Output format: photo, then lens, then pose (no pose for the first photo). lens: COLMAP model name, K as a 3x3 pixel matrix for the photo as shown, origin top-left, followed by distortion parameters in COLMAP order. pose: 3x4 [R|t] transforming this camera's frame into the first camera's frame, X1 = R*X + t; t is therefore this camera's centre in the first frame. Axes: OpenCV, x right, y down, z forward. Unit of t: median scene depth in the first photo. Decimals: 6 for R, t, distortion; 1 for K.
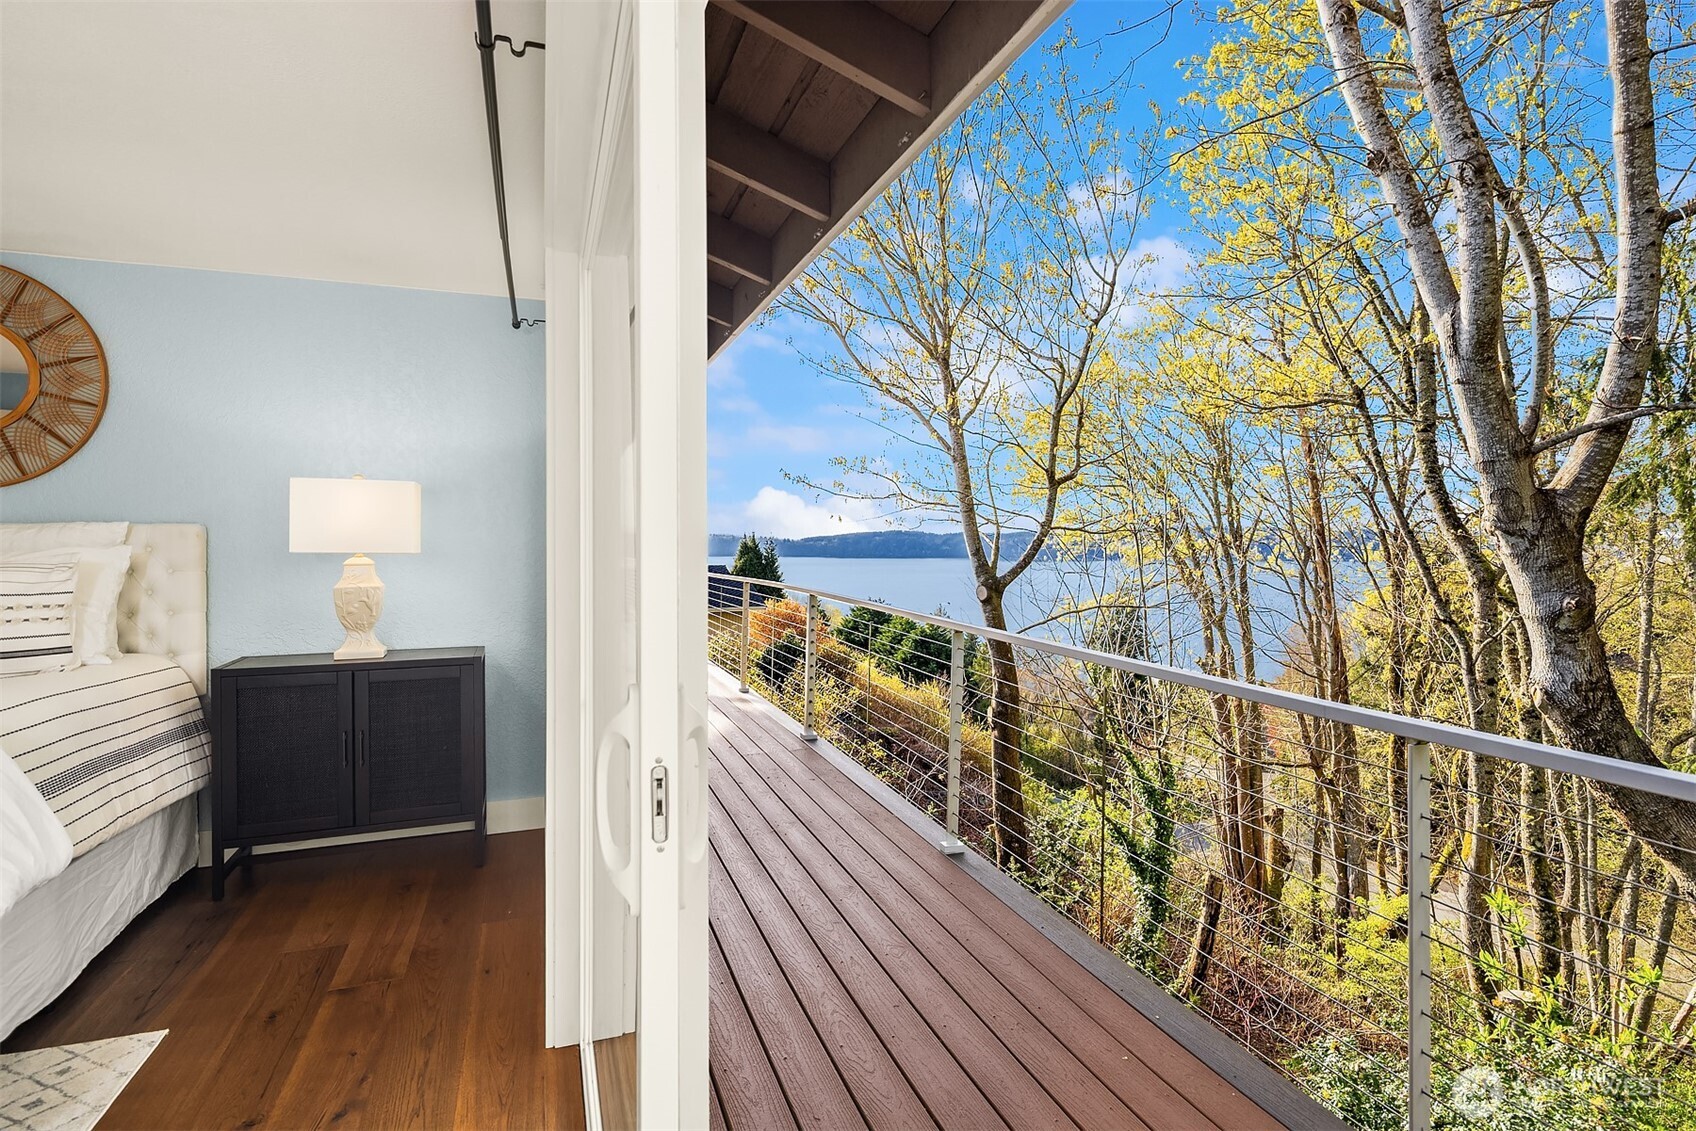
lens RADIAL K [[828.4, 0, 844.1], [0, 828.4, 550.5], [0, 0, 1]] dist [-0.000700, -0.000402]
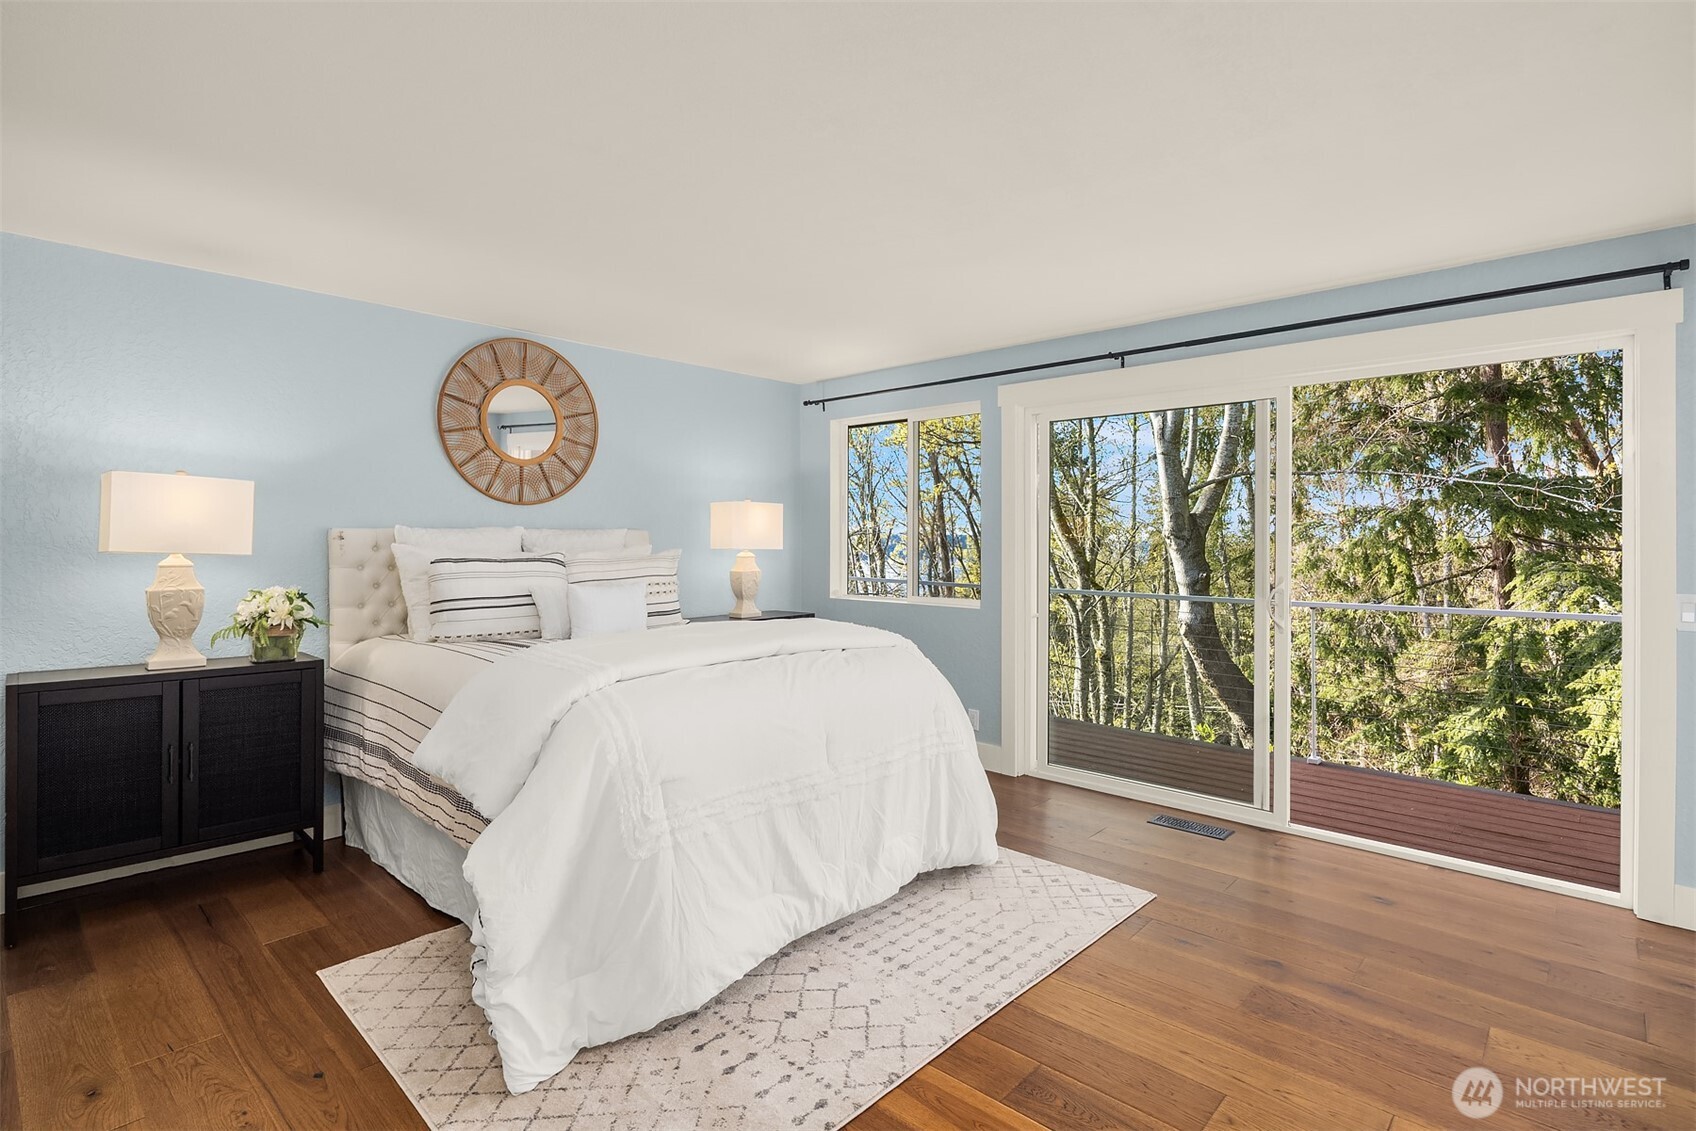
lens RADIAL K [[828.6, 0, 839.6], [0, 828.6, 545.1], [0, 0, 1]] dist [-0.055763, -0.000204]
pose [[0.890164, -0.001159, 0.455638, -0.674609], [0.003944, 0.999979, -0.005160, 0.001735], [-0.455622, 0.006391, 0.890150, -0.261712]]
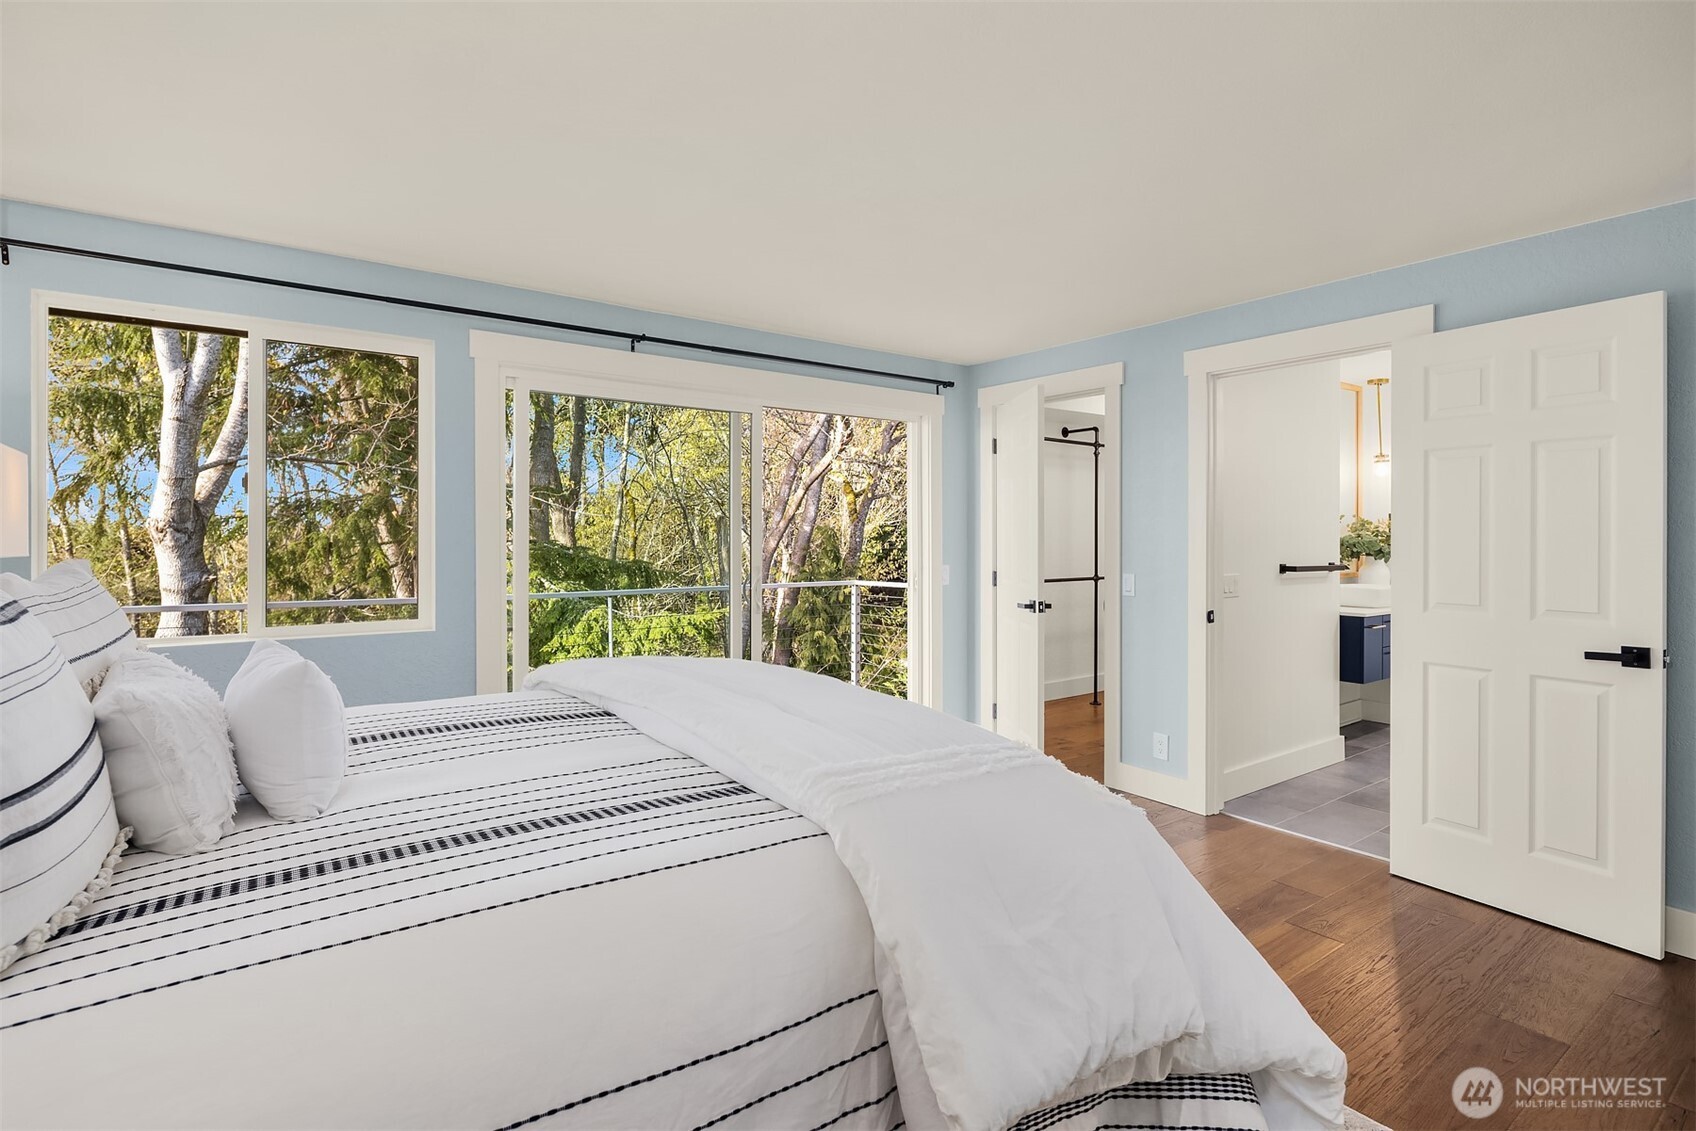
lens RADIAL K [[828.4, 0, 844.1], [0, 828.4, 550.5], [0, 0, 1]] dist [-0.000700, -0.000402]
pose [[-0.284416, -0.006404, 0.958680, -0.852434], [0.002733, 0.999968, 0.007490, 0.005736], [-0.958697, 0.004750, -0.284389, 0.323703]]
